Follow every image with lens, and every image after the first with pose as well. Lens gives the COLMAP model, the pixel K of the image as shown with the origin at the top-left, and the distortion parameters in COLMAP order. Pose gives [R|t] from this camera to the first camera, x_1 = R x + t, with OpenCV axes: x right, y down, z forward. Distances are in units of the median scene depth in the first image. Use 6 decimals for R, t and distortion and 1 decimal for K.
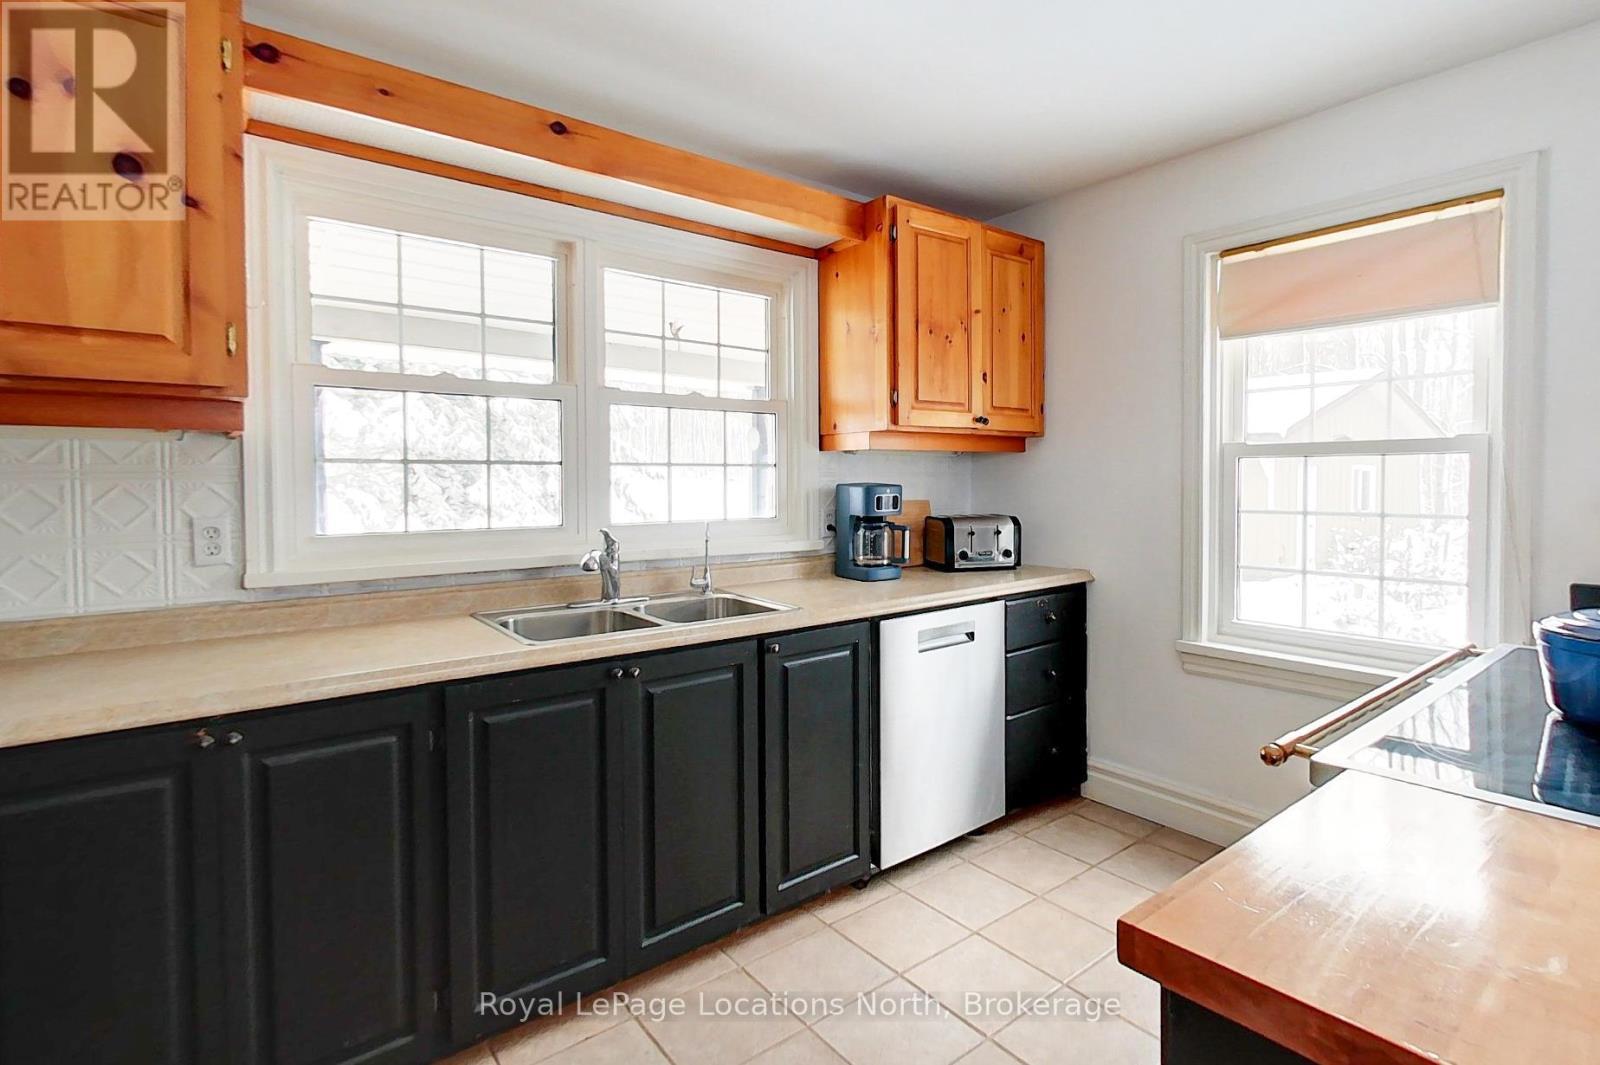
lens RADIAL K [[784.1, 0, 847.6], [0, 784.1, 500.6], [0, 0, 1]] dist [0.000127, 0.000510]
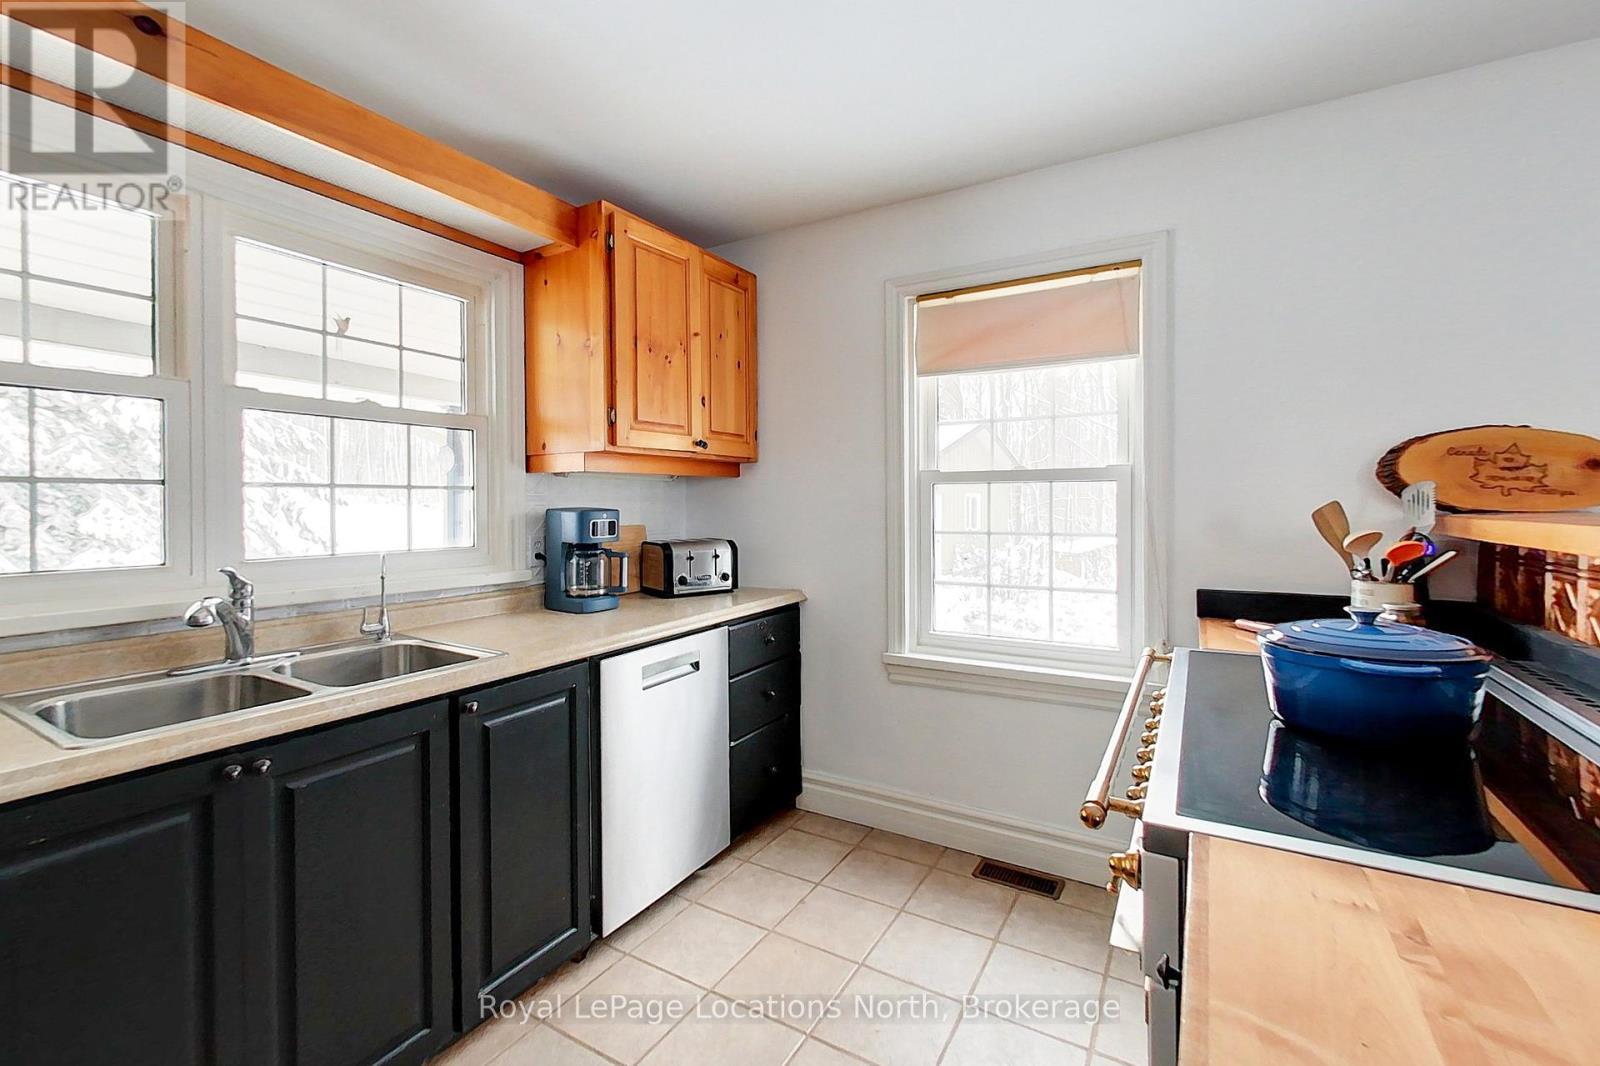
lens RADIAL K [[685.5, 0, 790.1], [0, 685.5, 510.9], [0, 0, 1]] dist [-0.003249, -0.000177]
pose [[0.943023, -0.004199, 0.332701, -0.012522], [0.010389, 0.999804, -0.016829, -0.002445], [-0.332566, 0.019327, 0.942882, 0.159823]]
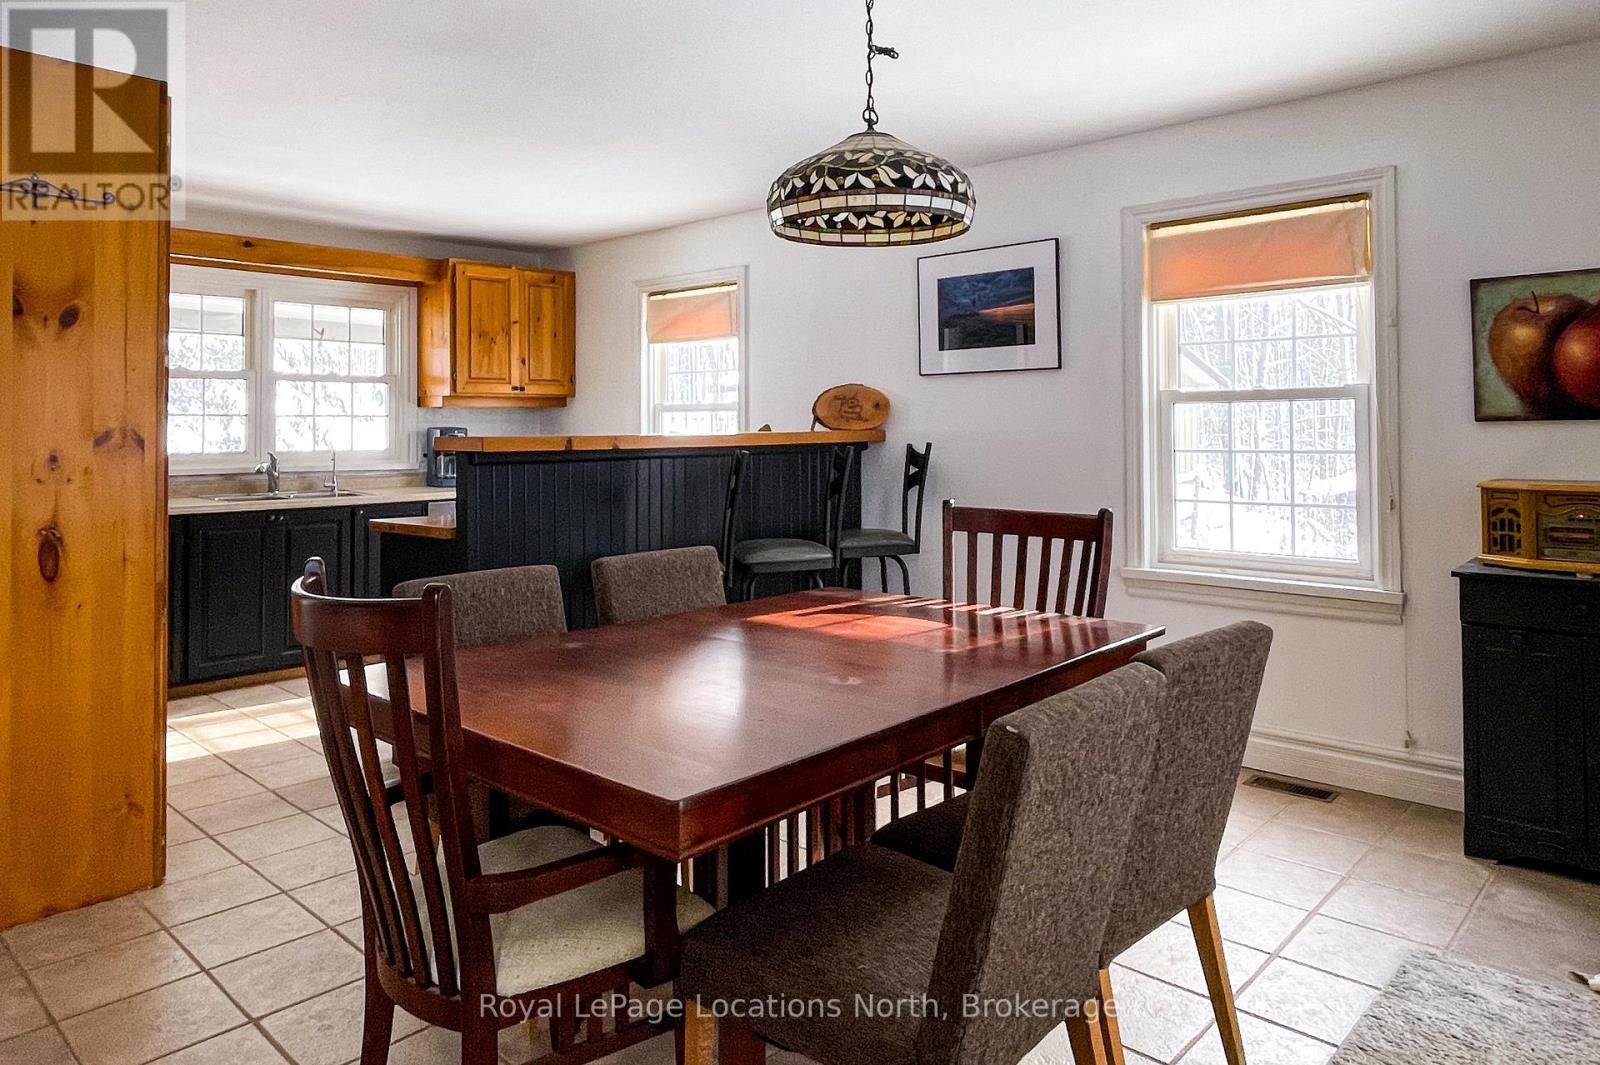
lens RADIAL K [[1096.7, 0, 780.7], [0, 1096.7, 410.0], [0, 0, 1]] dist [0.015533, -0.003802]
pose [[0.994854, 0.001895, 0.101297, 0.519972], [0.002320, 0.999137, -0.041479, 0.040129], [-0.101289, 0.041501, 0.993991, -1.418437]]
